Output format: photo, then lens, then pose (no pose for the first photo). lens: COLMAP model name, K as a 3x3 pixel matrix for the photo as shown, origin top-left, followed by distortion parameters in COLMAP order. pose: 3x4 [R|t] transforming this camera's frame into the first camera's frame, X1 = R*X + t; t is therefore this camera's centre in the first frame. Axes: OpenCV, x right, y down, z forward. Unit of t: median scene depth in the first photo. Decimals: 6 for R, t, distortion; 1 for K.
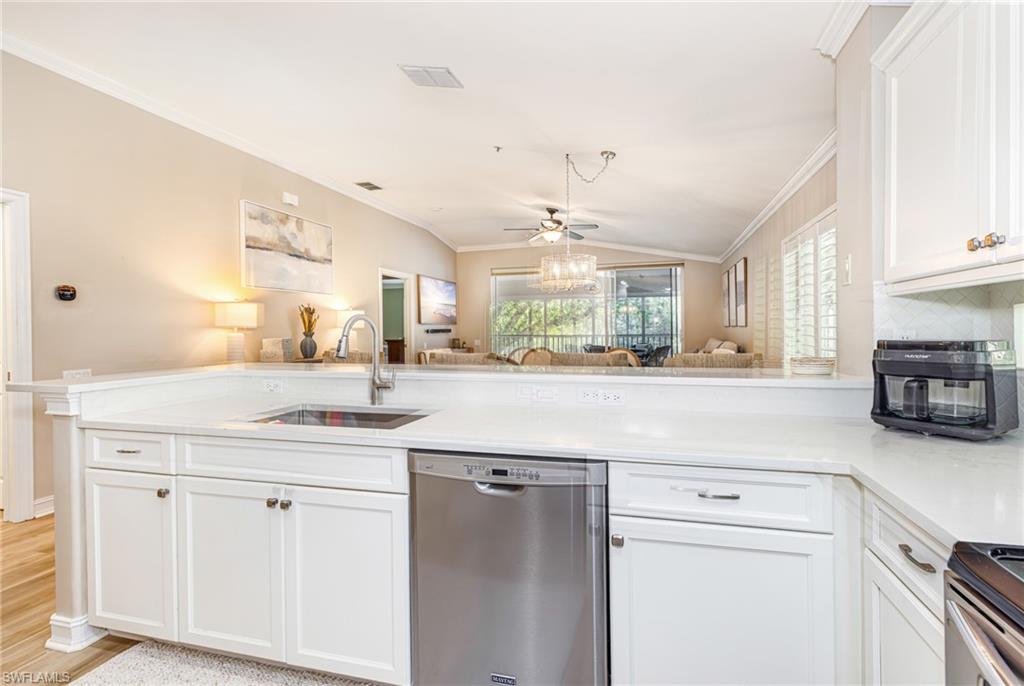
lens RADIAL K [[451.1, 0, 537.2], [0, 451.1, 330.9], [0, 0, 1]] dist [-0.001205, -0.000069]
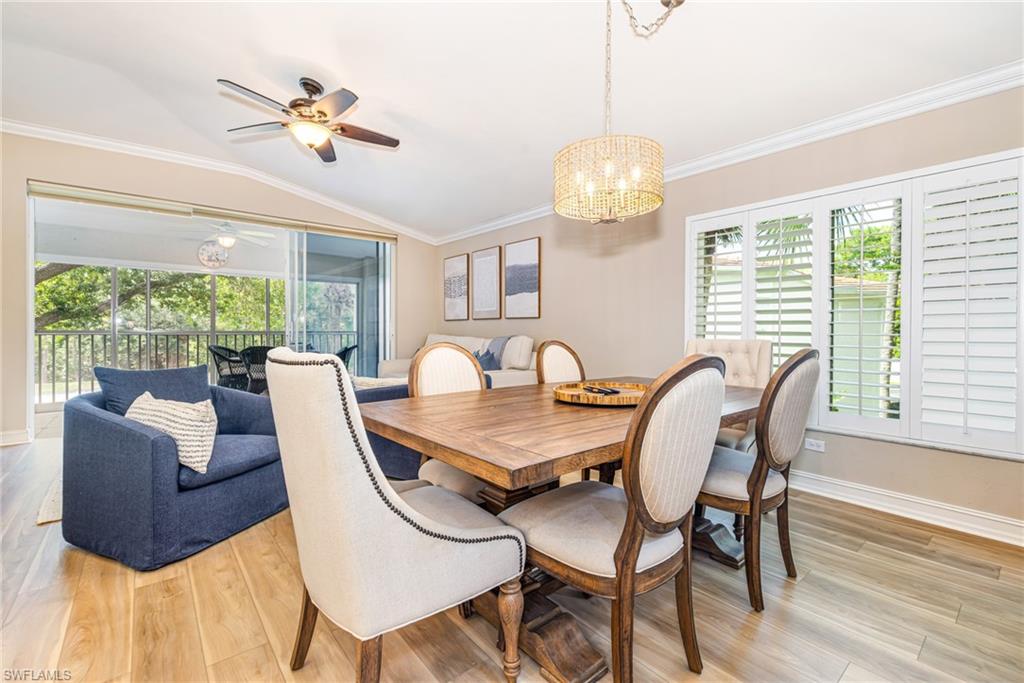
lens RADIAL K [[449.1, 0, 508.3], [0, 449.1, 334.9], [0, 0, 1]] dist [0.000908, -0.000214]
pose [[0.594082, 0.001019, 0.804404, -0.410780], [-0.002918, 0.999995, 0.000889, 0.033649], [-0.804399, -0.002875, 0.594082, 0.828312]]
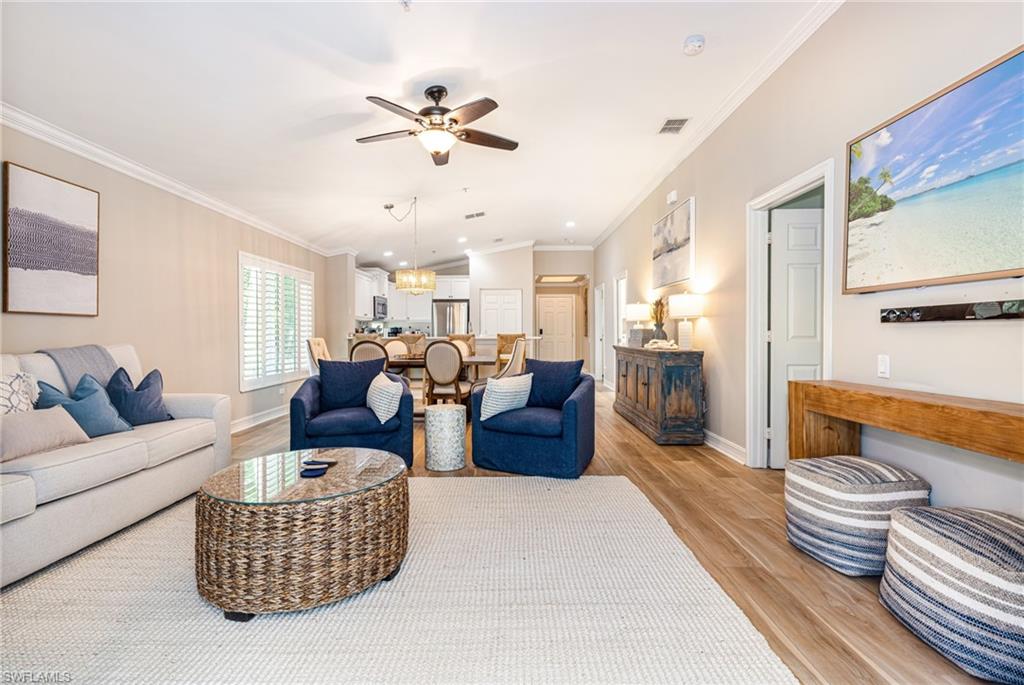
lens RADIAL K [[457.5, 0, 491.8], [0, 457.5, 334.2], [0, 0, 1]] dist [0.000829, 0.000046]
pose [[-0.978448, 0.008947, -0.206297, 0.133040], [0.006505, 0.999901, 0.012511, 0.012759], [0.206389, 0.010900, -0.978409, 2.514997]]
